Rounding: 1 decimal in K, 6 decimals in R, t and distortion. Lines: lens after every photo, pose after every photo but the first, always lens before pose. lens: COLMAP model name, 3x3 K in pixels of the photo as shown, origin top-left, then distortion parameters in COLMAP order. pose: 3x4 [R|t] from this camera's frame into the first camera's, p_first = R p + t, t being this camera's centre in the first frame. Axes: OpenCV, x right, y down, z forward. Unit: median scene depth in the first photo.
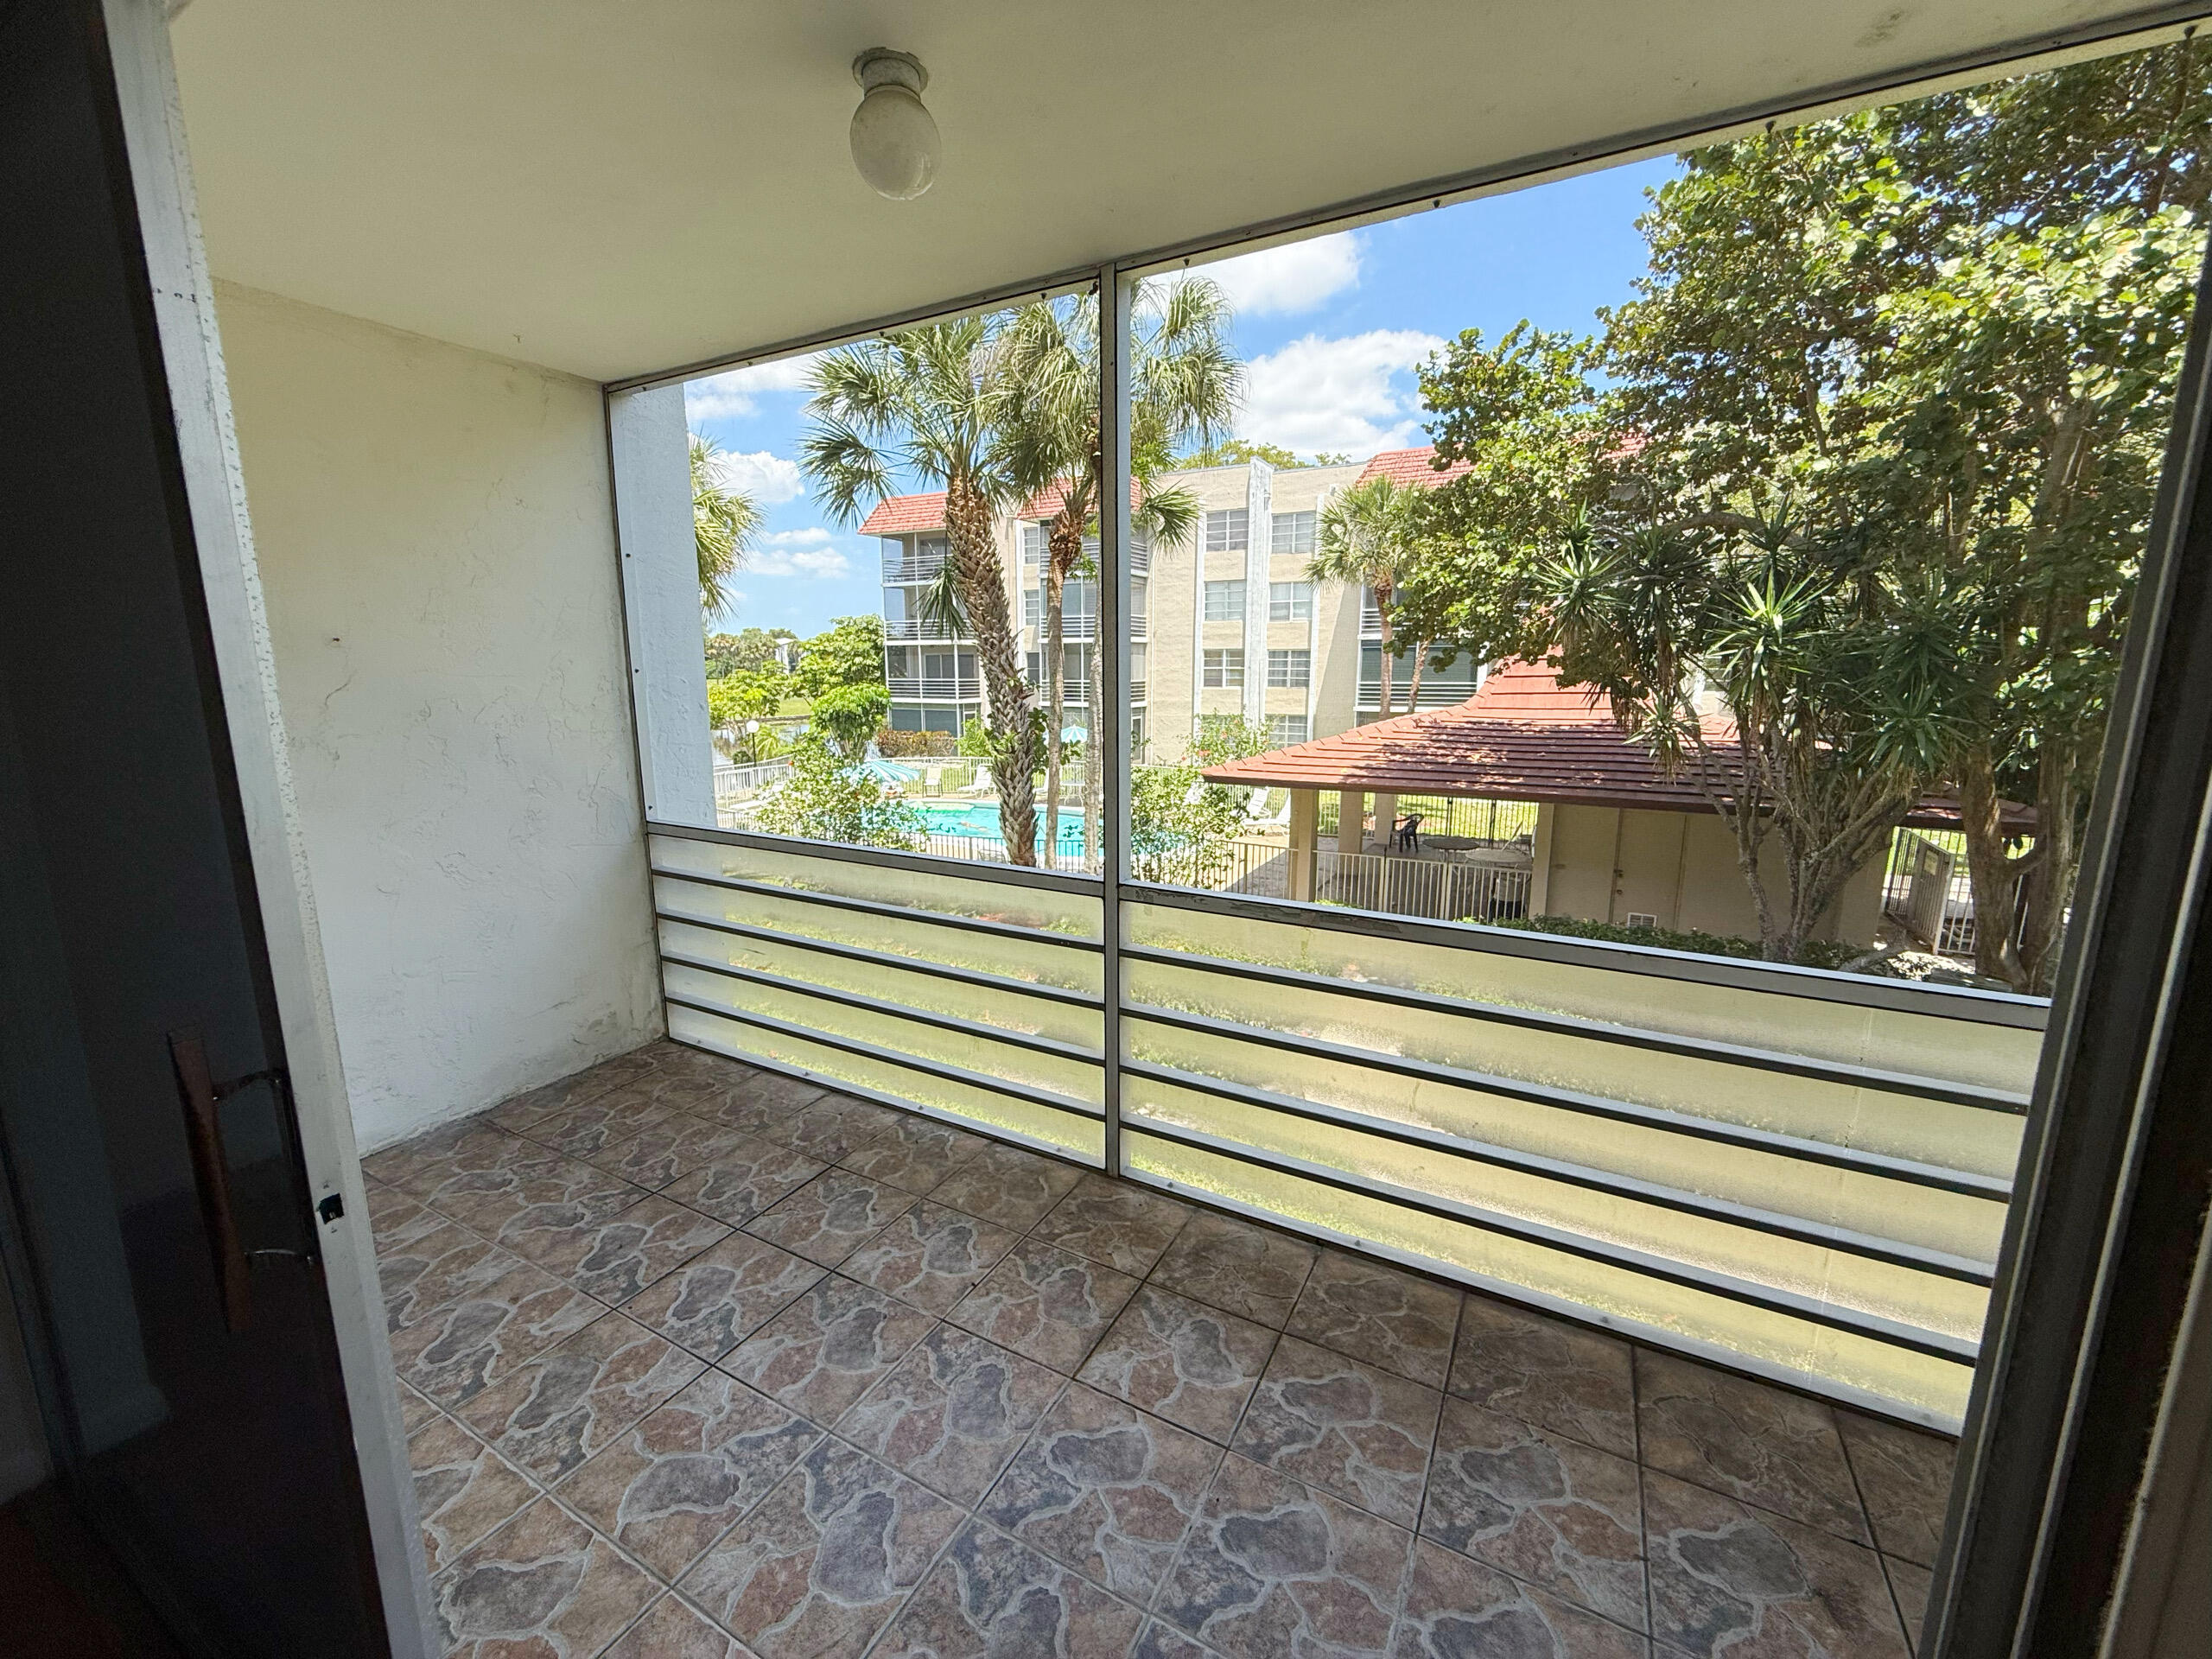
lens RADIAL K [[878.2, 0, 1113.8], [0, 878.2, 828.0], [0, 0, 1]] dist [-0.001461, 0.000811]
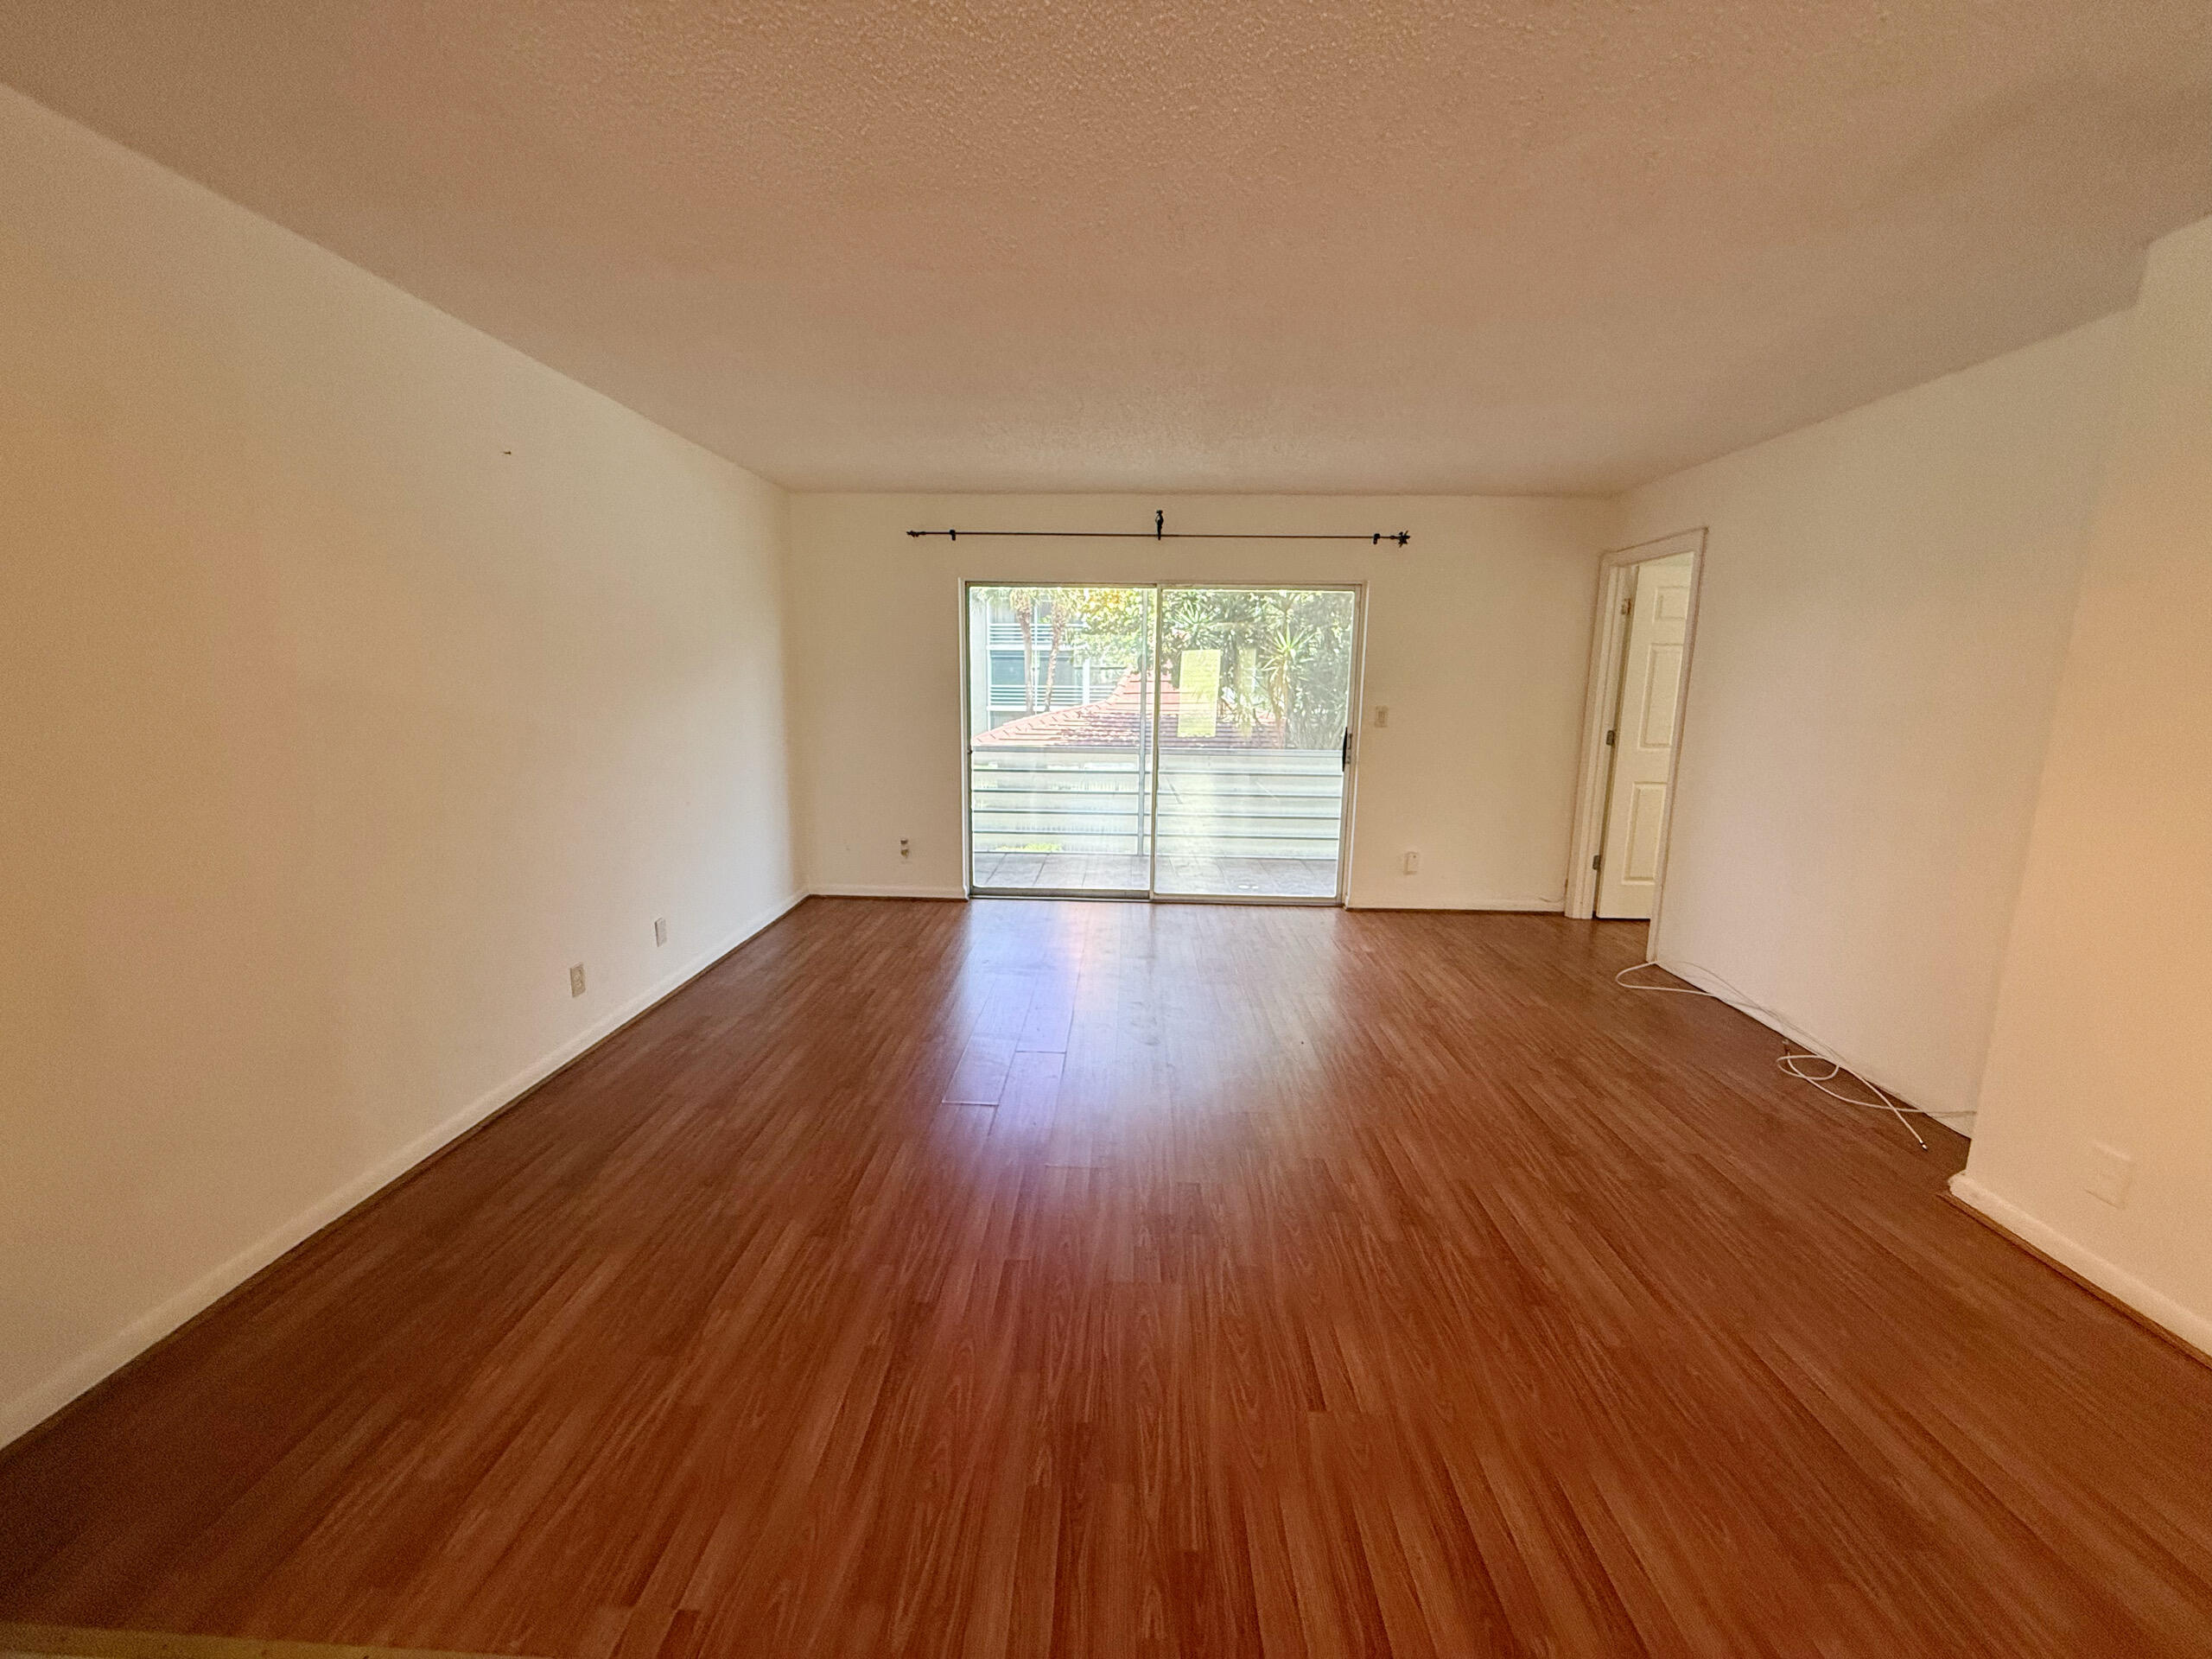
lens RADIAL K [[878.2, 0, 1103.5], [0, 878.2, 824.8], [0, 0, 1]] dist [-0.001461, 0.000811]
pose [[0.900476, -0.073994, 0.428564, -0.242205], [0.077362, 0.996957, 0.009582, 0.046720], [-0.427969, 0.024526, 0.903460, -0.285953]]
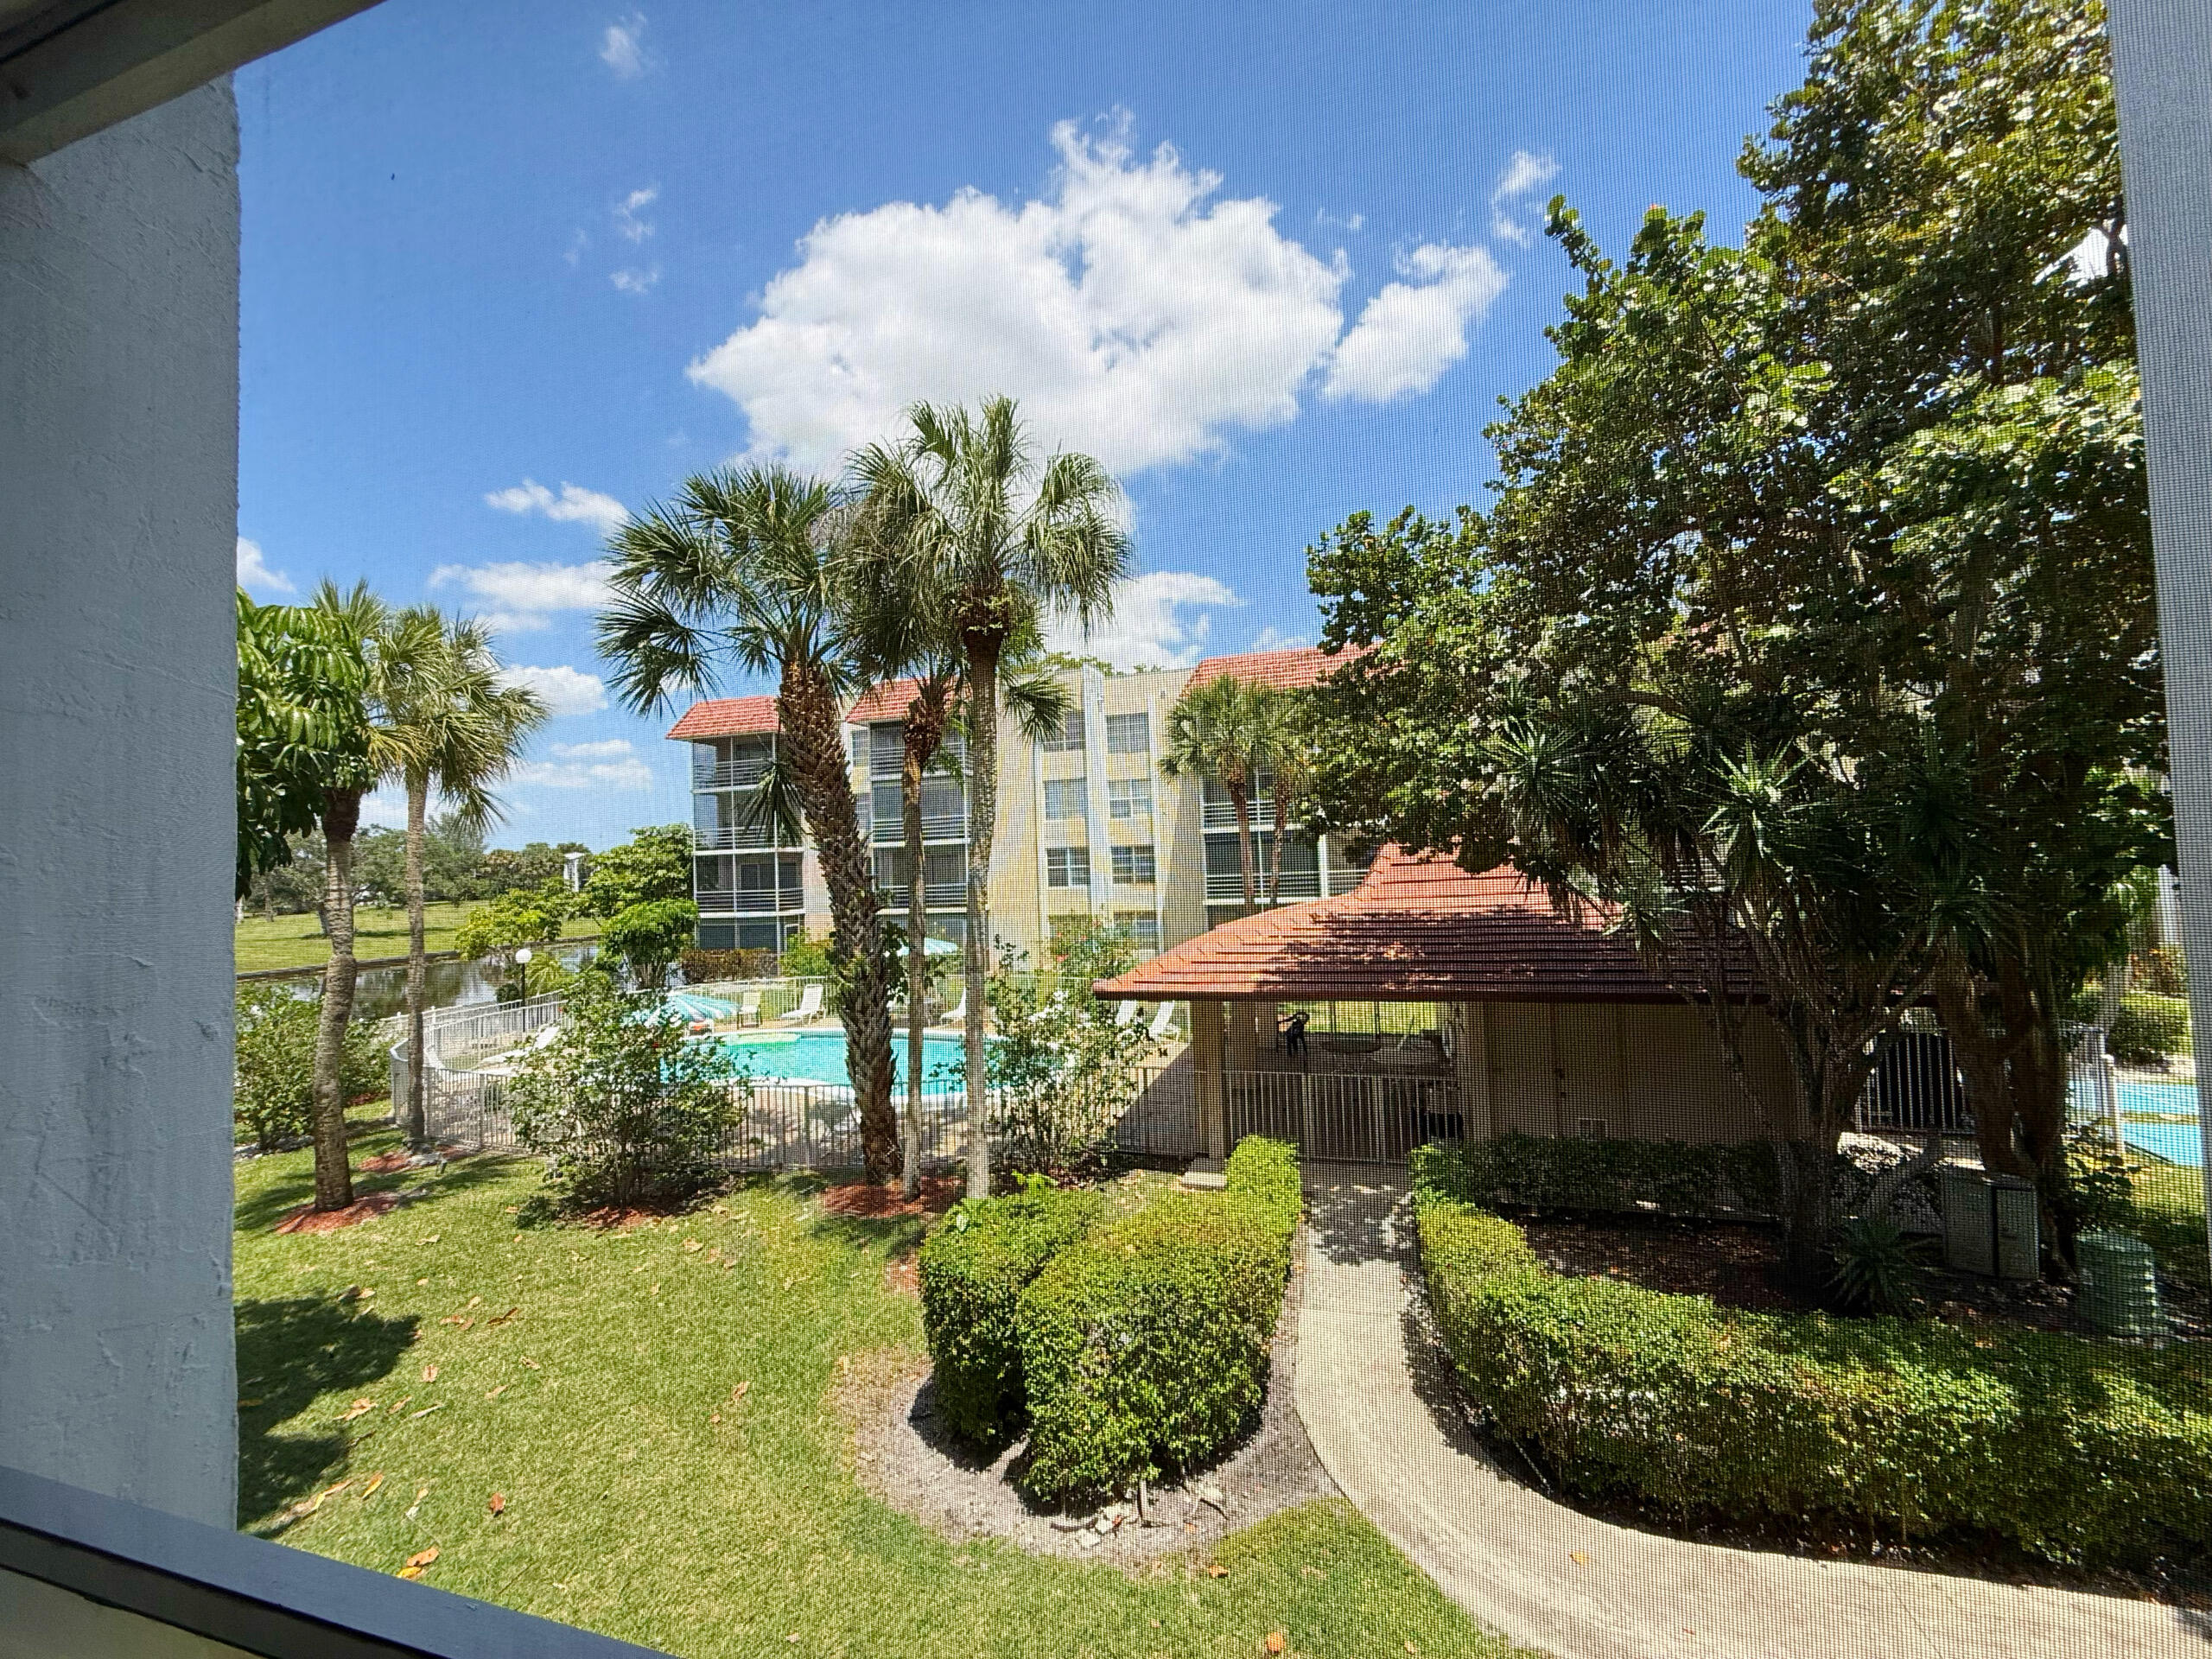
lens RADIAL K [[878.2, 0, 1108.7], [0, 878.2, 838.1], [0, 0, 1]] dist [-0.001461, 0.000811]
pose [[0.980650, -0.030717, 0.193345, -0.044457], [0.071003, 0.976175, -0.205041, -0.028973], [-0.182440, 0.214802, 0.959466, 0.143552]]
